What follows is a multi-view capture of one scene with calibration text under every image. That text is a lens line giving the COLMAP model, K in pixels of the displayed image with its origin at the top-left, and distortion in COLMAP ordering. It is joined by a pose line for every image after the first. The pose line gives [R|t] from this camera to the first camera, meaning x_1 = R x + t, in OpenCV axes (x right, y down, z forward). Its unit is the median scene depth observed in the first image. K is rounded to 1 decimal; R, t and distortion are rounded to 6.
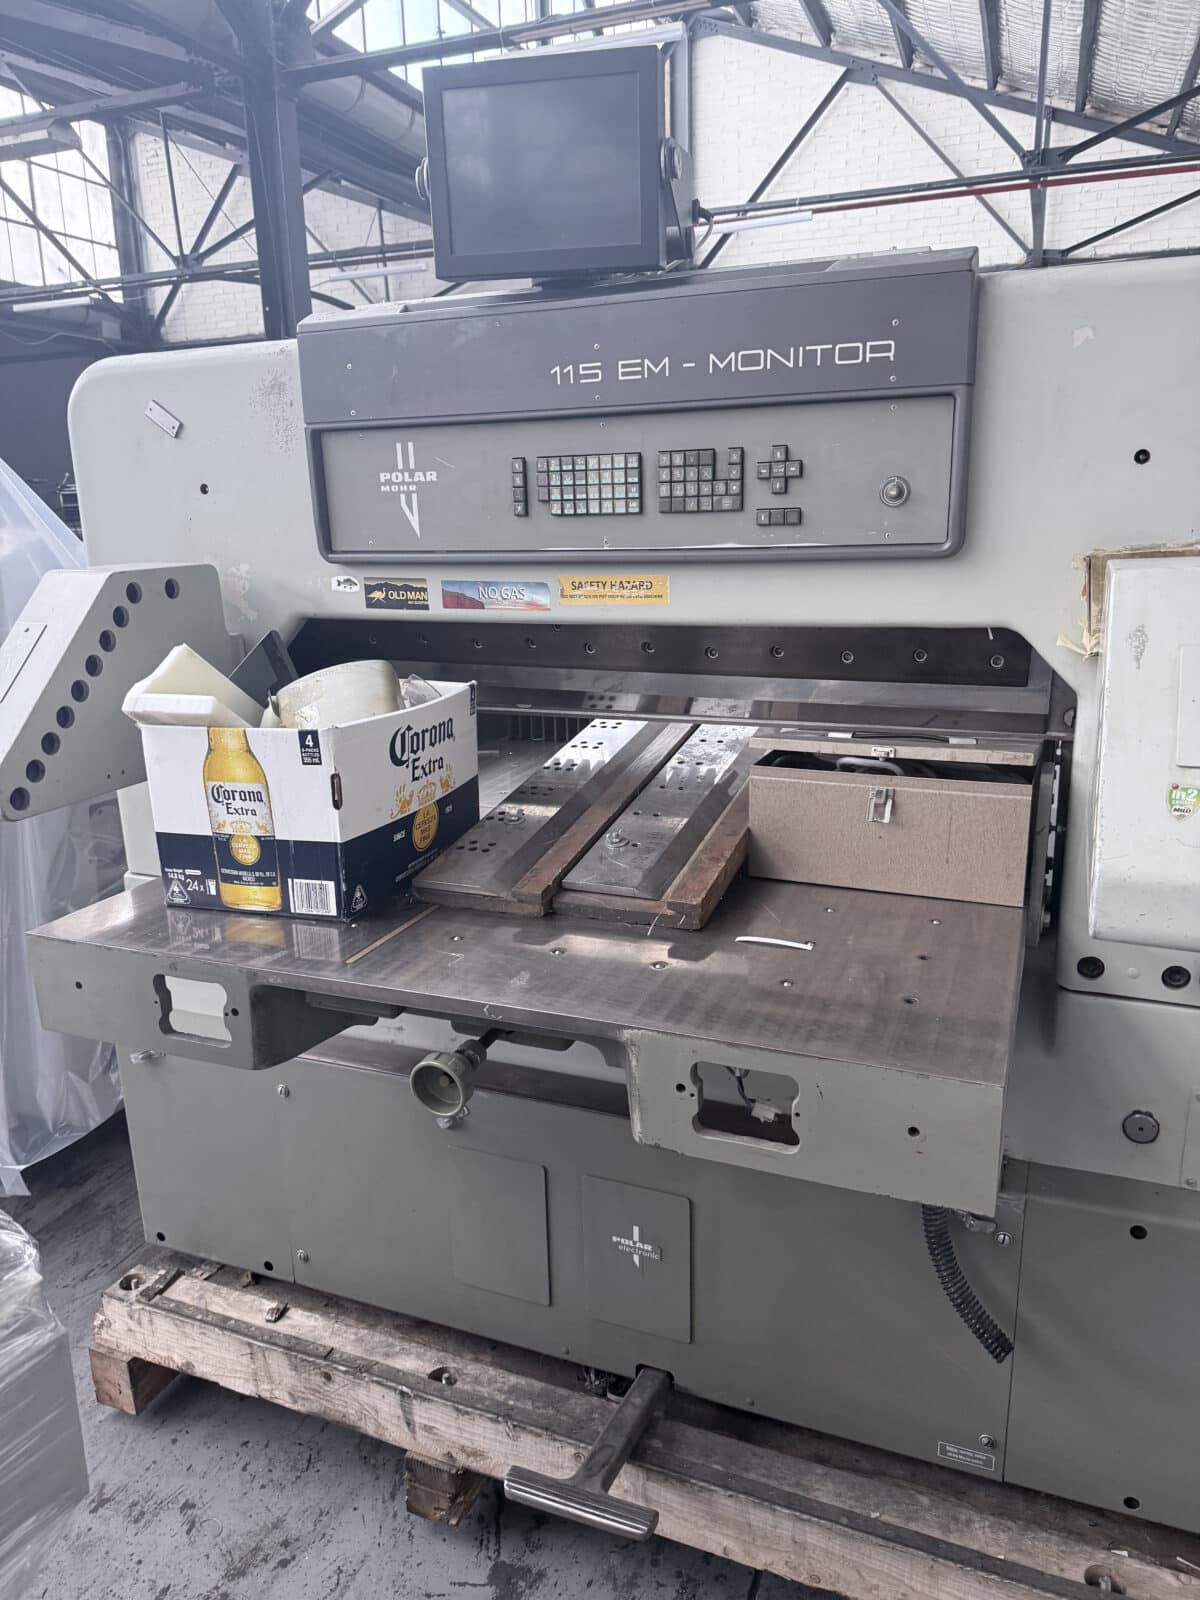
lens RADIAL K [[1118.8, 0, 600.2], [0, 1118.8, 808.6], [0, 0, 1]] dist [0.011102, -0.008530]
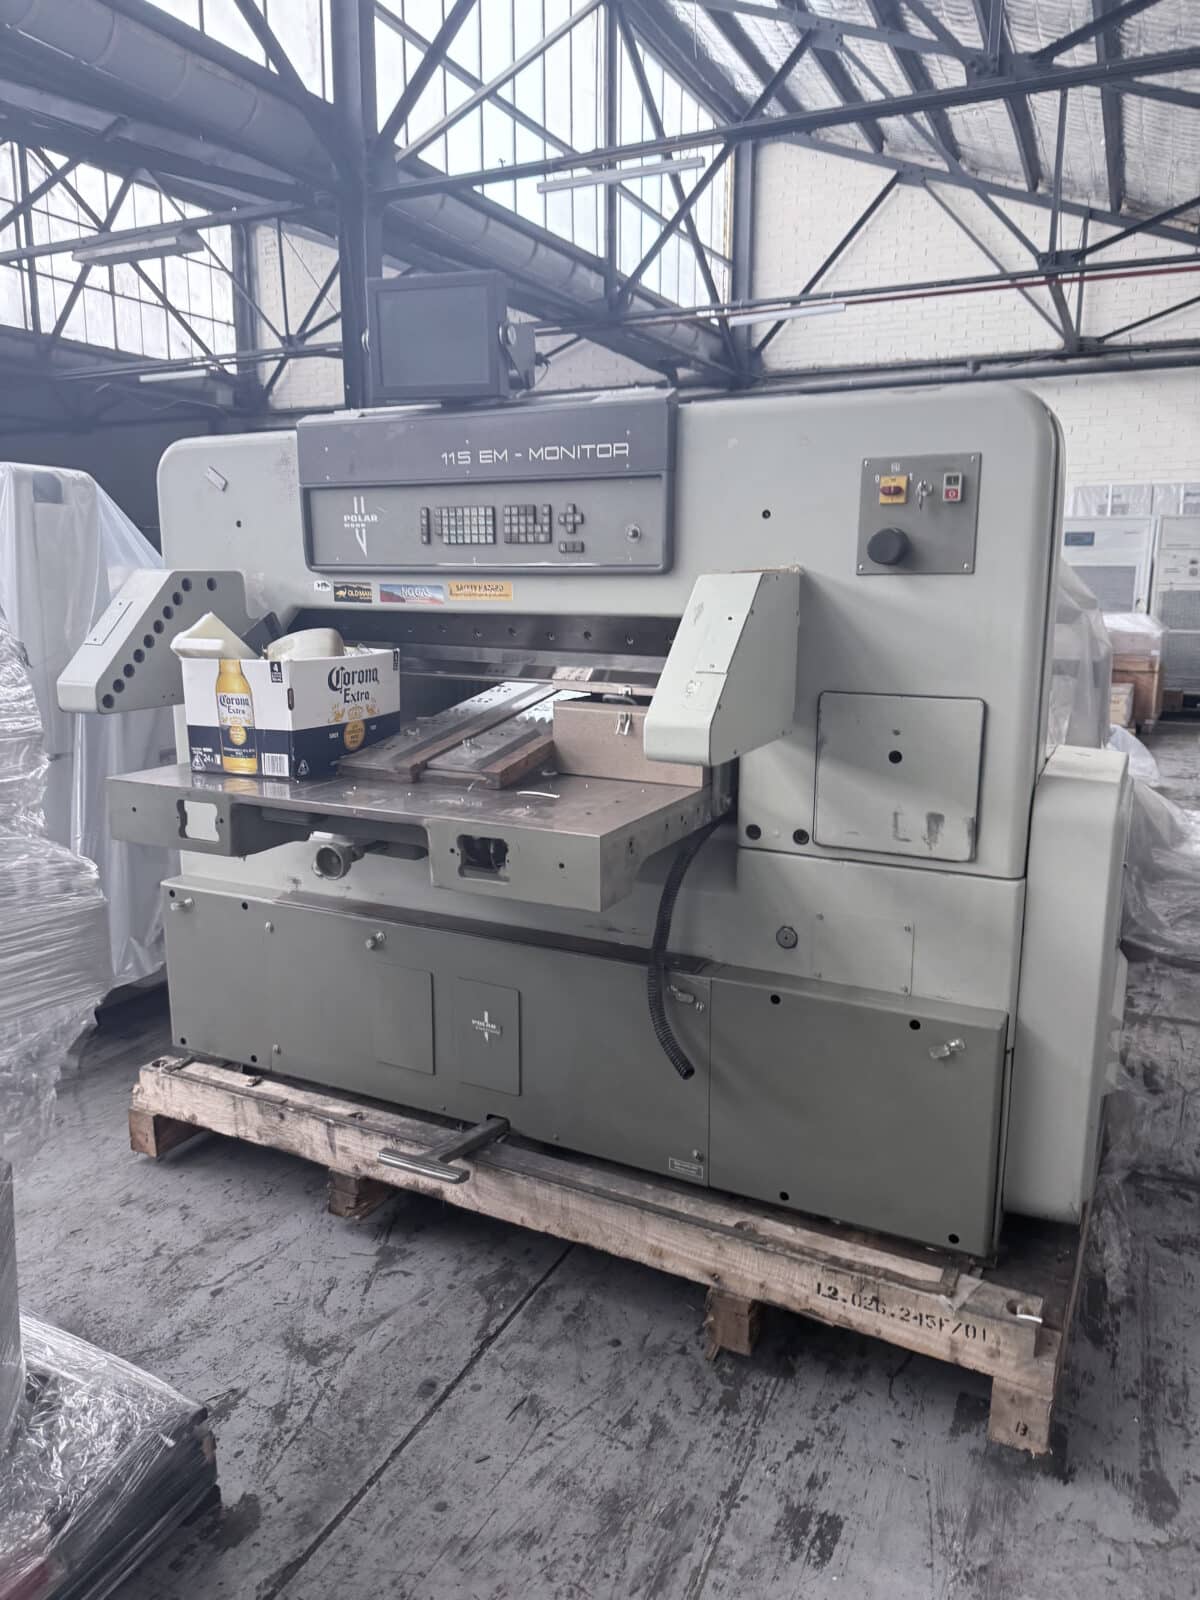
lens RADIAL K [[1132.1, 0, 600.0], [0, 1132.1, 800.0], [0, 0, 1]] dist [0.042373, -0.043632]
pose [[0.996042, 0.041929, -0.078369, 0.298653], [-0.046841, 0.996981, -0.061919, 0.178763], [0.075536, 0.065344, 0.995000, -0.531065]]
